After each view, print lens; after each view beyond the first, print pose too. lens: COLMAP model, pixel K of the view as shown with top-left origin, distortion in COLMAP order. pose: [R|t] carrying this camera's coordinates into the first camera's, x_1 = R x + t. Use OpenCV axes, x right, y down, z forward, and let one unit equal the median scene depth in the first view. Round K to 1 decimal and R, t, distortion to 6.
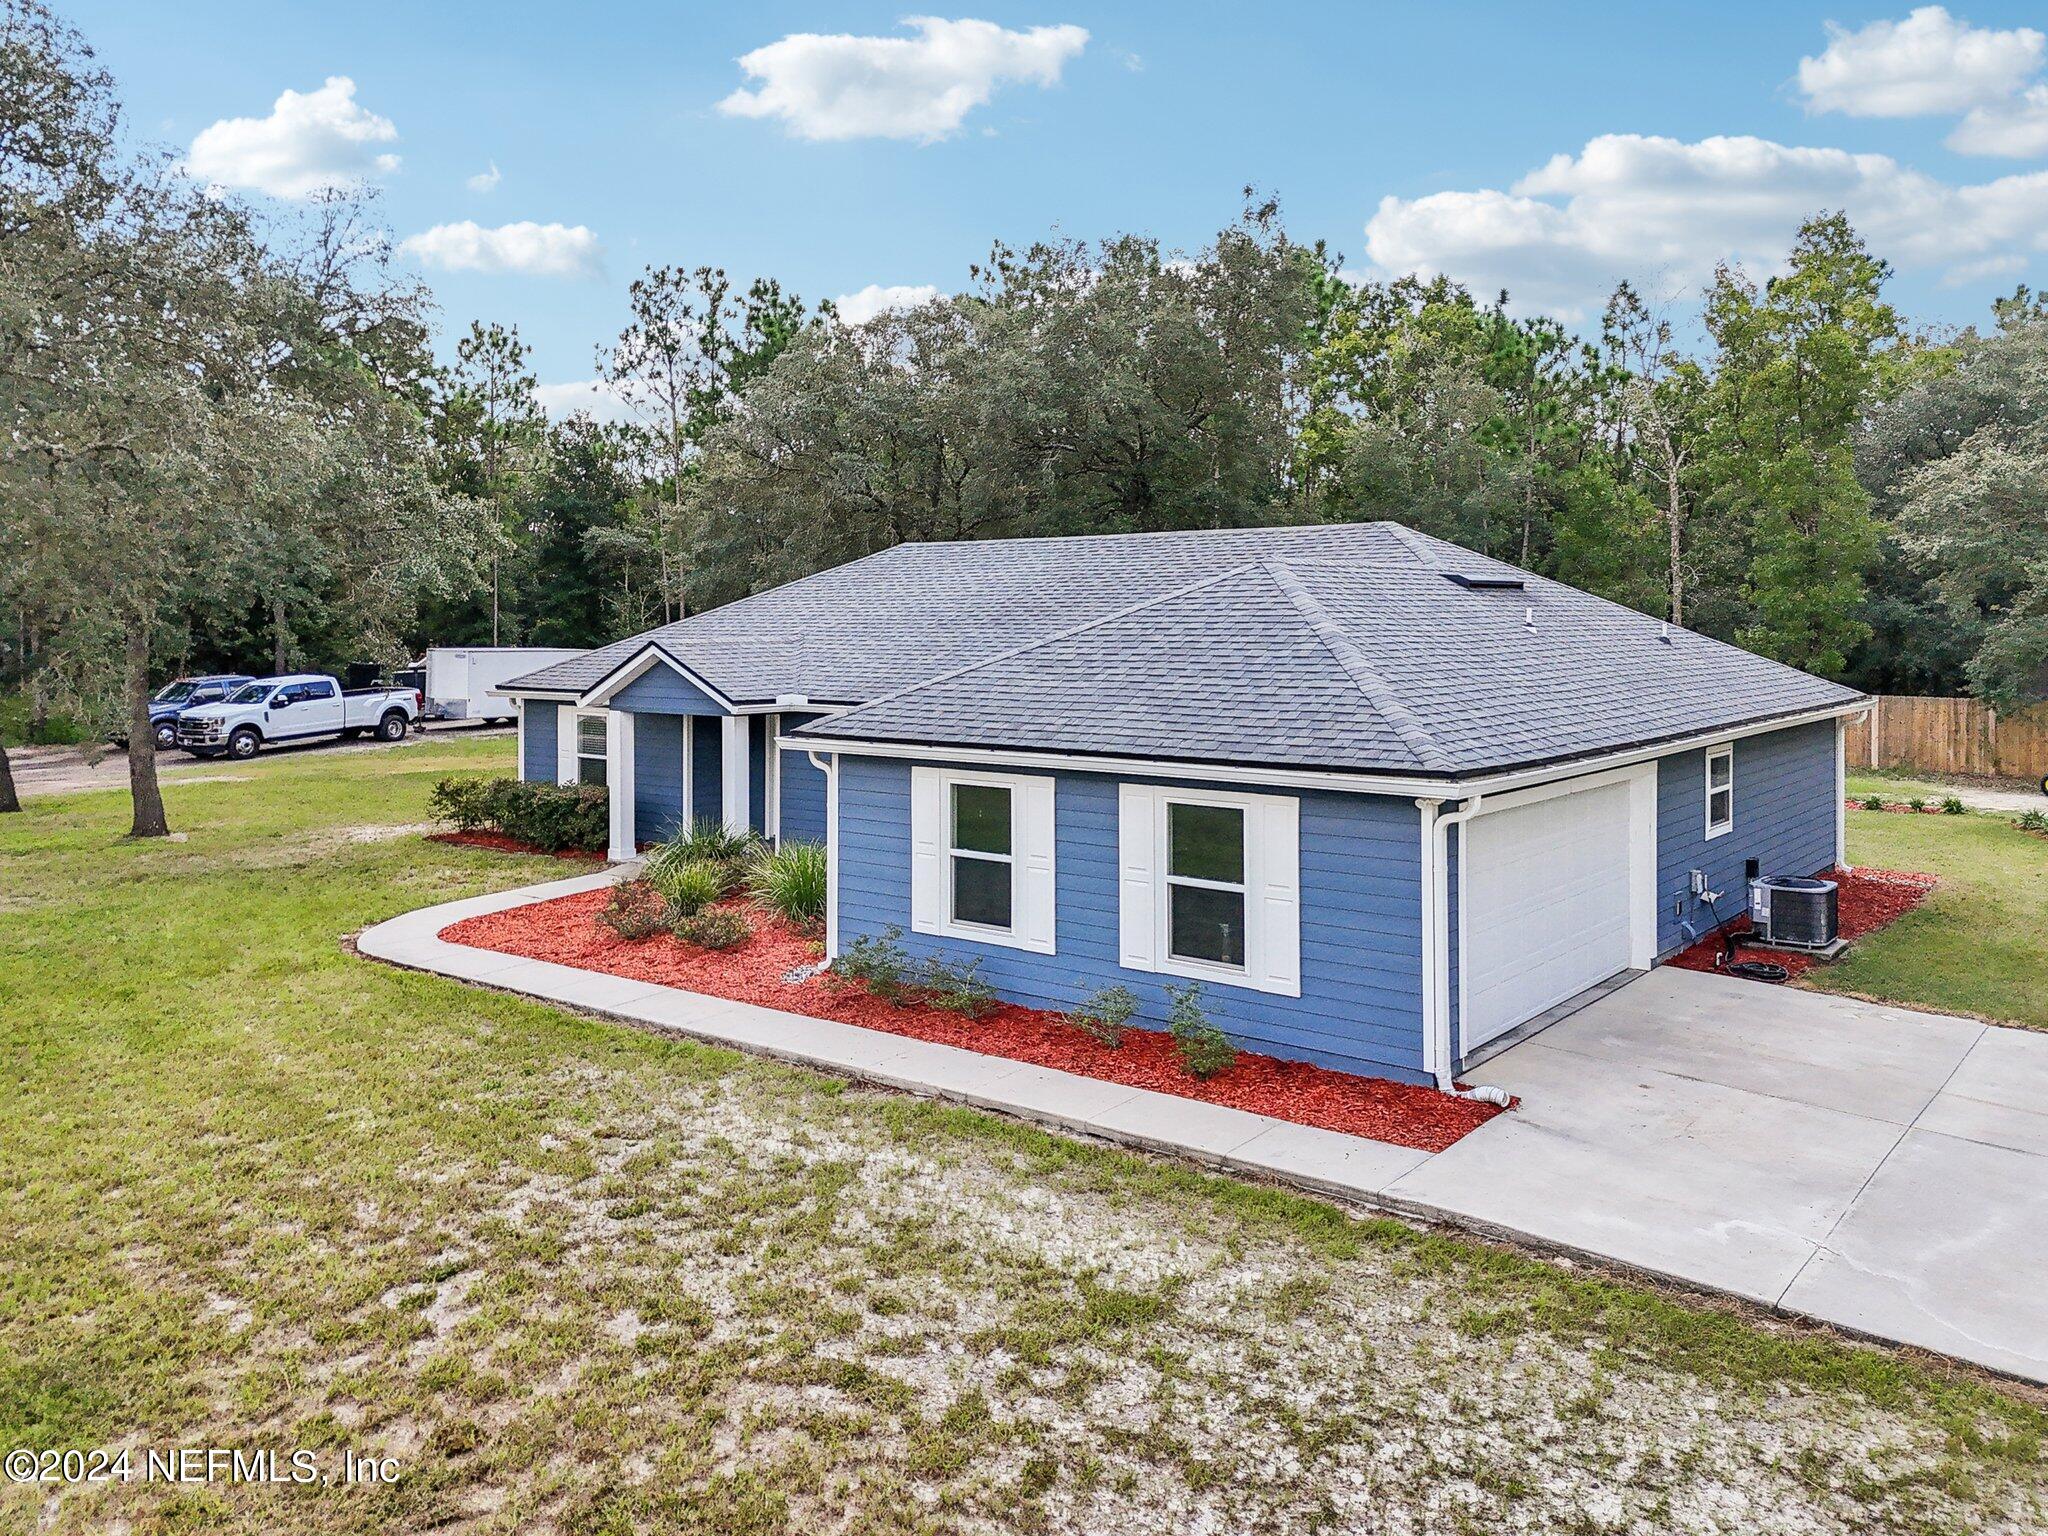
lens RADIAL K [[1548.1, 0, 1018.2], [0, 1548.1, 771.1], [0, 0, 1]] dist [0.080617, -0.061414]
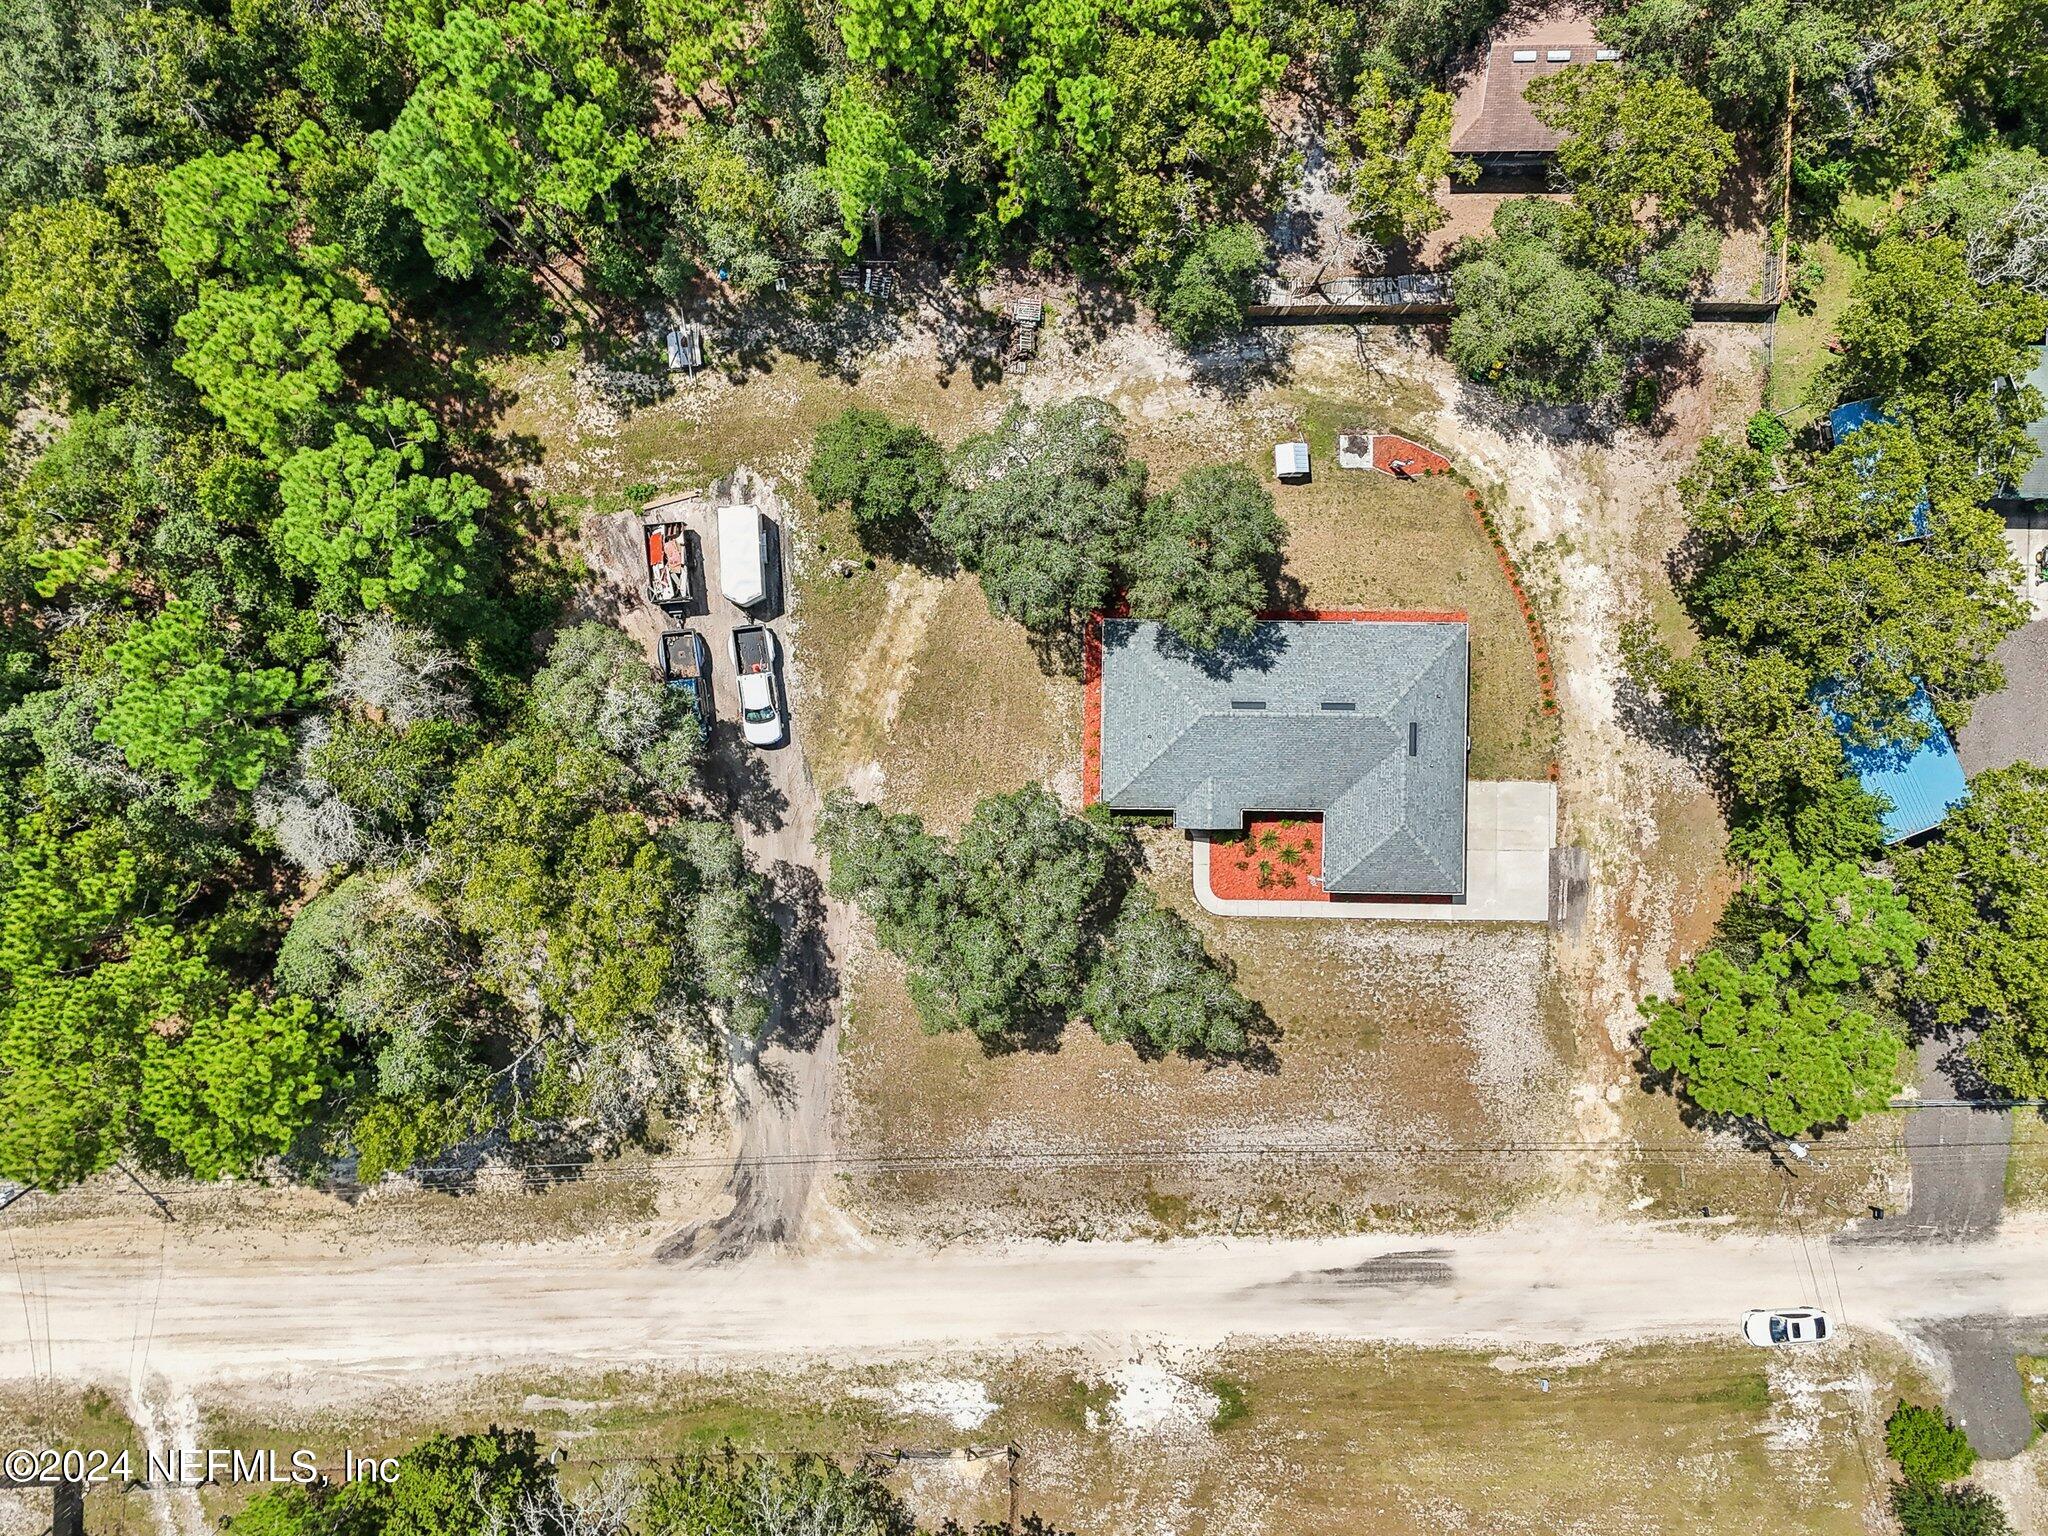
lens RADIAL K [[1548.1, 0, 1025.3], [0, 1548.1, 755.9], [0, 0, 1]] dist [0.080617, -0.061414]
pose [[0.790048, -0.612603, 0.023288, -1.265704], [0.030420, 0.077115, 0.996558, -8.401882], [-0.612290, -0.786620, 0.079560, 2.491254]]
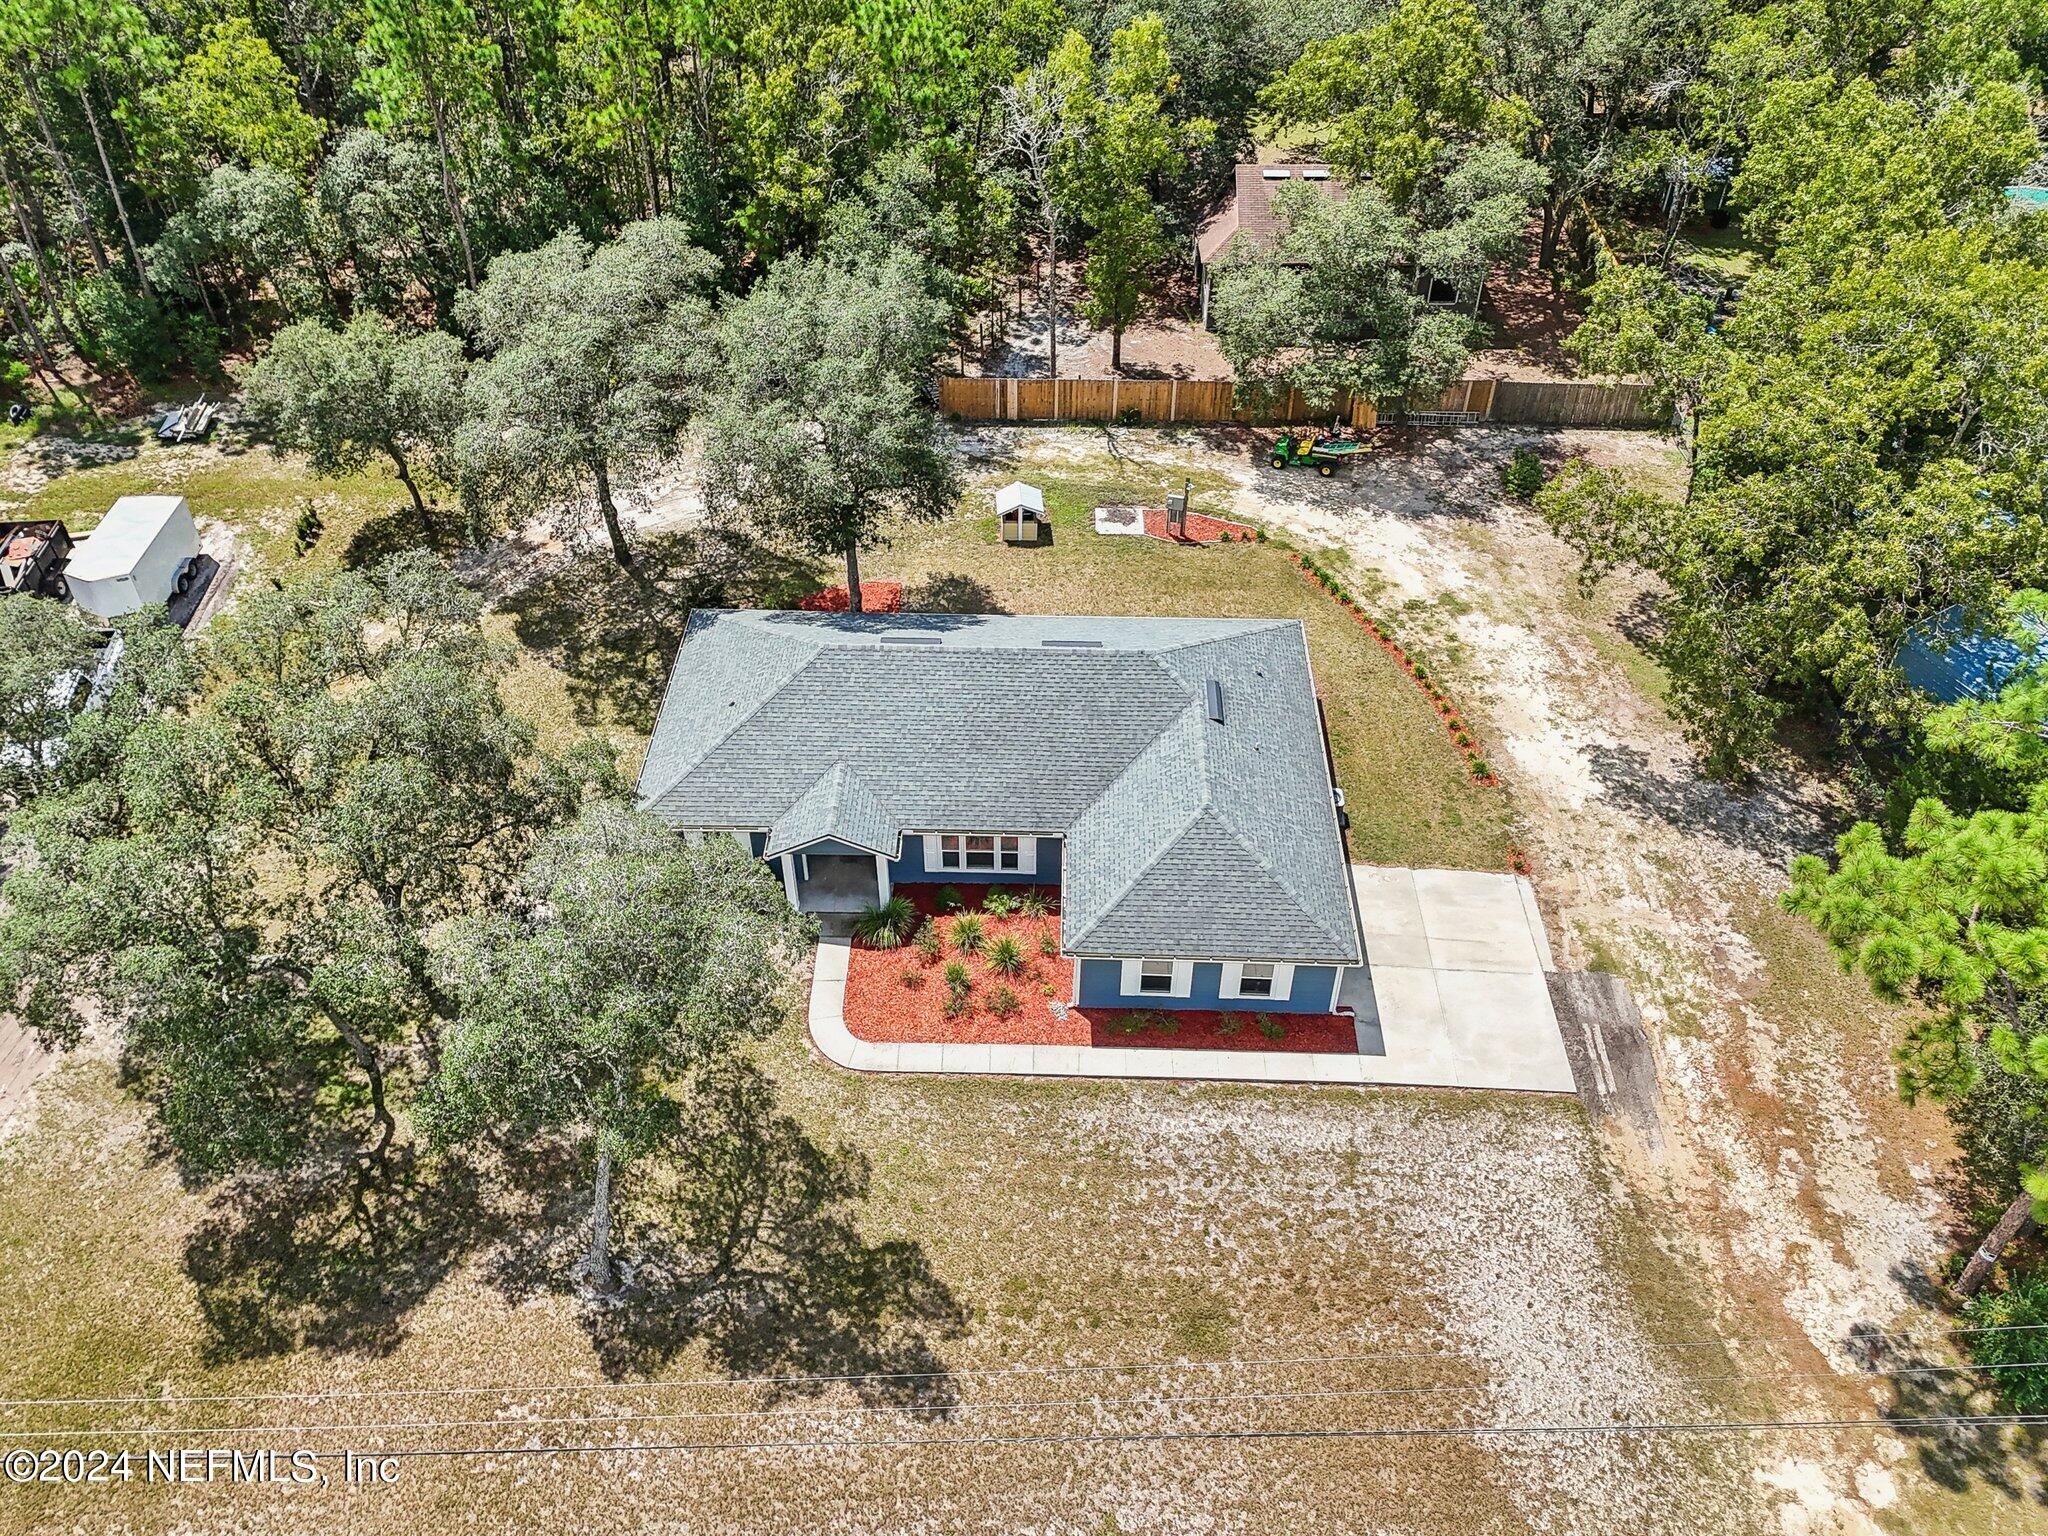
lens RADIAL K [[1548.1, 0, 1023.8], [0, 1548.1, 782.7], [0, 0, 1]] dist [0.080617, -0.061414]
pose [[0.799310, -0.398573, 0.449714, -1.901427], [0.053391, 0.792522, 0.607501, -2.735621], [-0.598542, -0.461571, 0.654751, -0.674228]]
